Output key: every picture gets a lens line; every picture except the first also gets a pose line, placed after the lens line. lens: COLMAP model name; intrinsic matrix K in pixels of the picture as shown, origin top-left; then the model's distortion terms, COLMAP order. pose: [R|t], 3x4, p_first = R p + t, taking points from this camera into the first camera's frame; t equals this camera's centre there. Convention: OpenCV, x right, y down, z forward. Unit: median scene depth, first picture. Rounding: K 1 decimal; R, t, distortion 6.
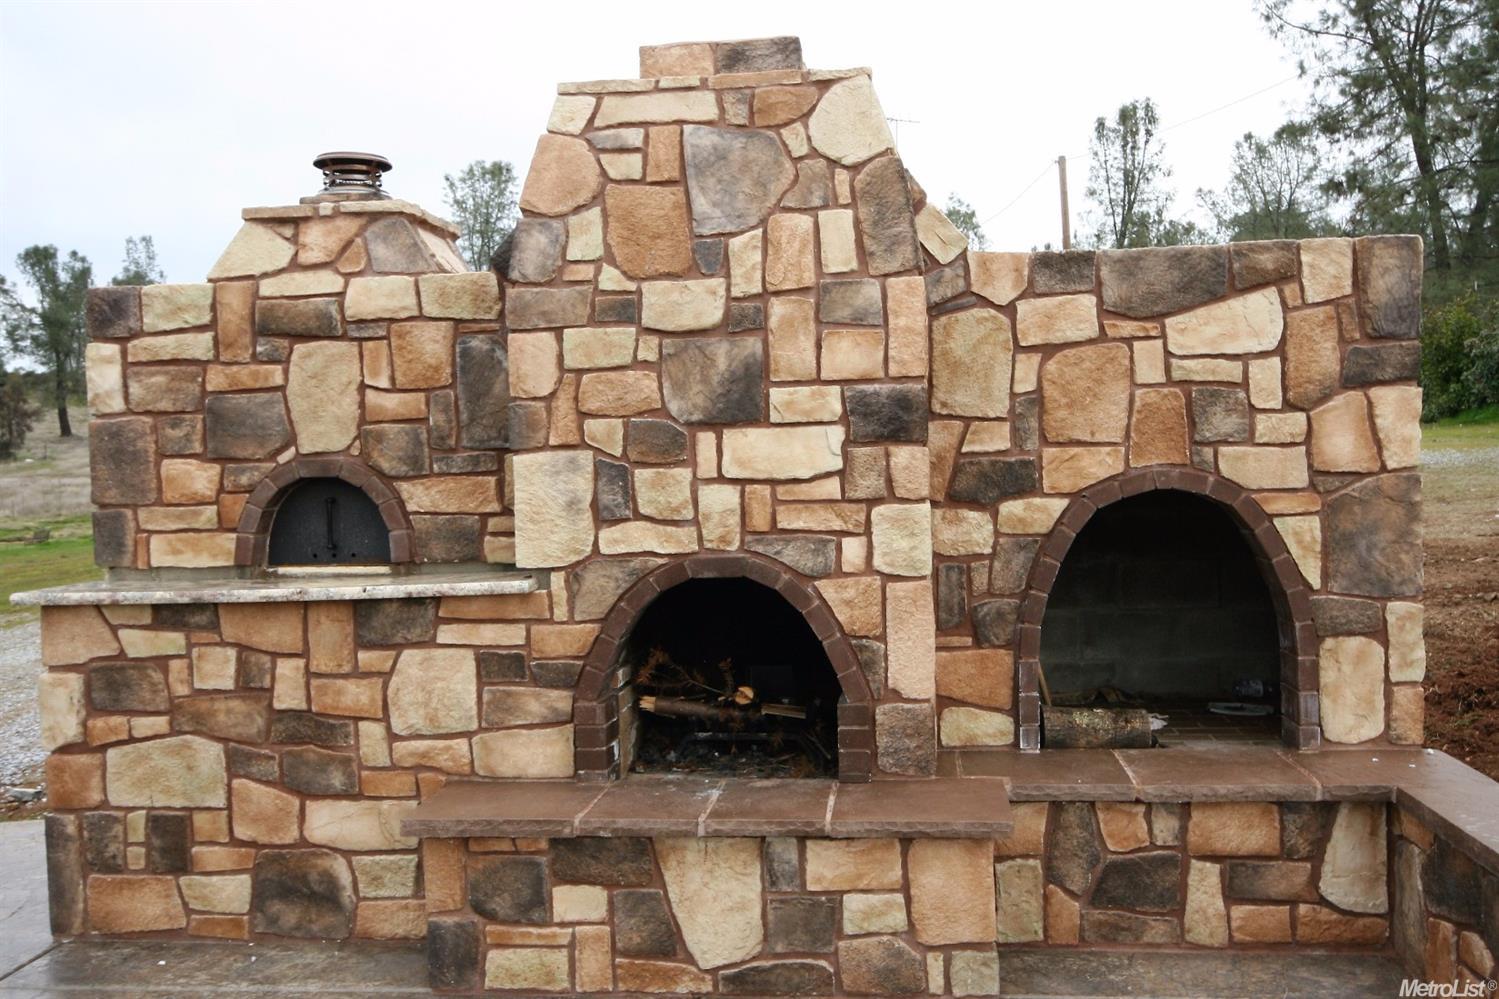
lens RADIAL K [[1376.8, 0, 754.6], [0, 1376.8, 502.6], [0, 0, 1]] dist [0.022971, 0.000000]
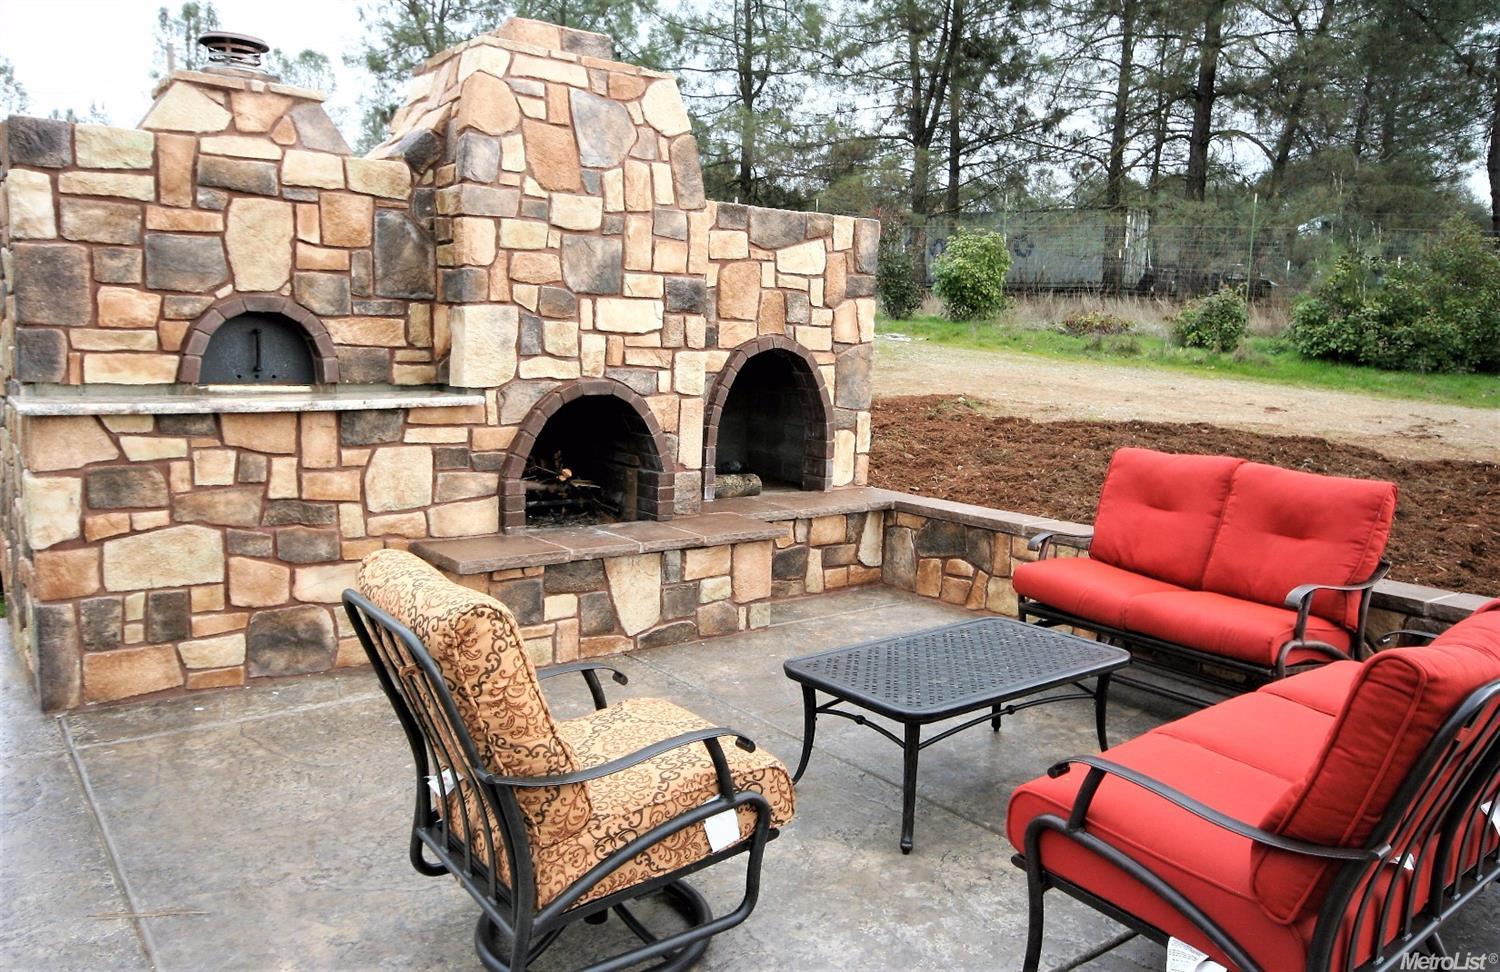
lens RADIAL K [[1115.8, 0, 729.5], [0, 1115.8, 453.6], [0, 0, 1]] dist [0.029448, 0.014806]
pose [[0.733106, -0.026351, 0.679603, -0.719952], [-0.029411, 0.997086, 0.070388, 0.025718], [-0.679478, -0.071589, 0.730195, -0.014997]]
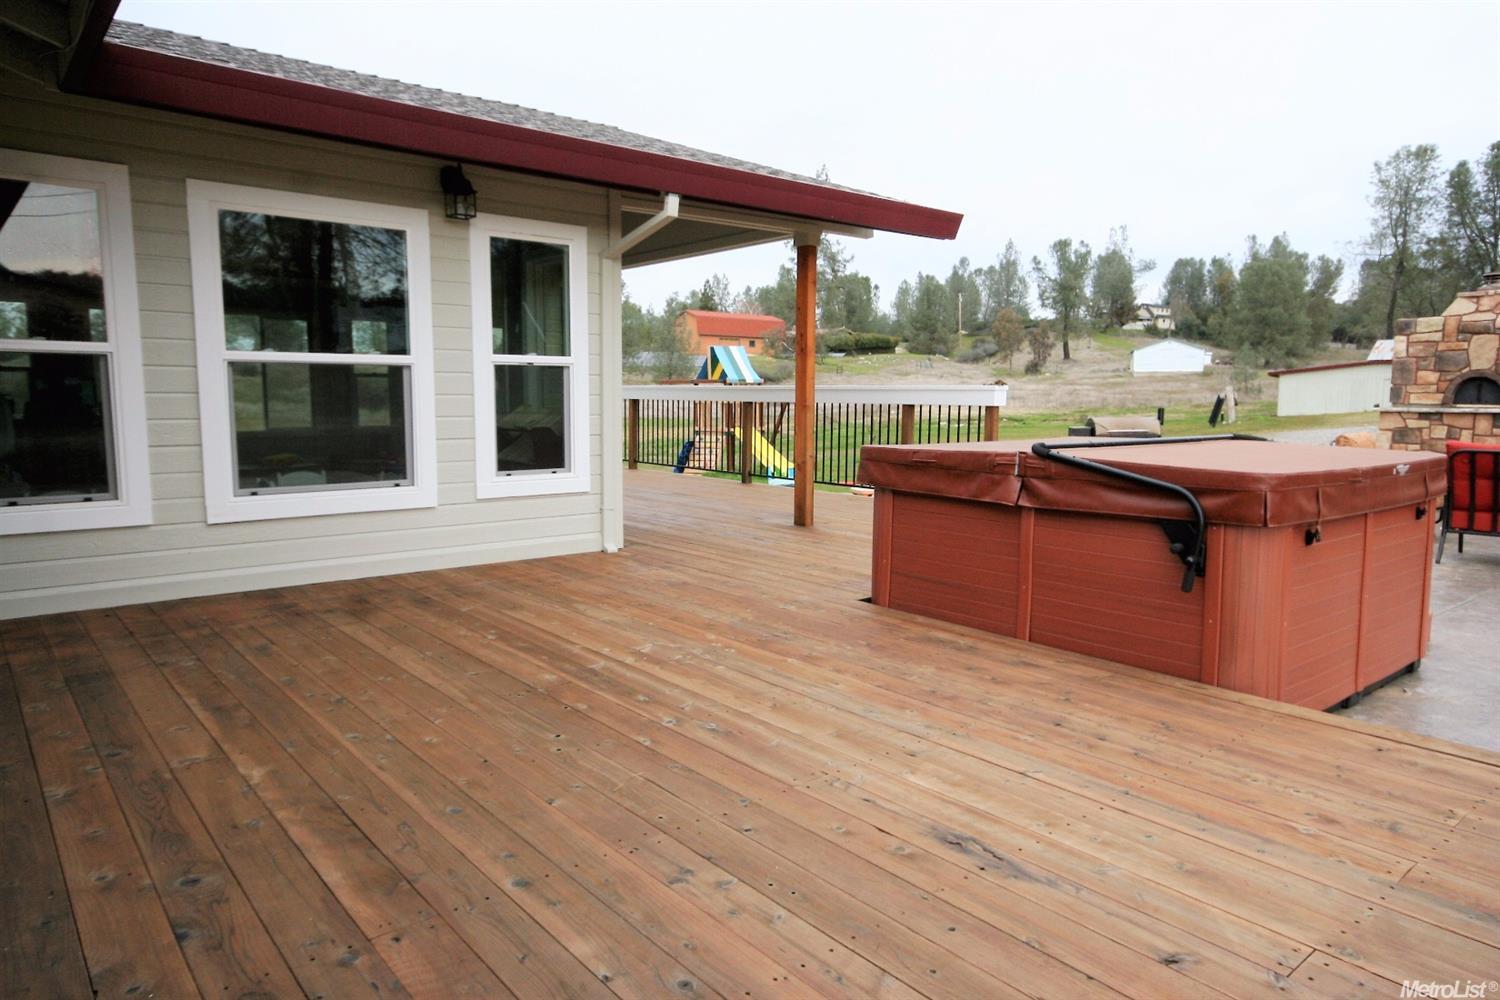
lens RADIAL K [[947.1, 0, 755.1], [0, 947.1, 499.1], [0, 0, 1]] dist [0.018673, 0.001584]
pose [[0.728361, 0.105332, -0.677049, 0.003226], [-0.038591, 0.992851, 0.112948, 0.082157], [0.684106, -0.056139, 0.727219, -1.918551]]
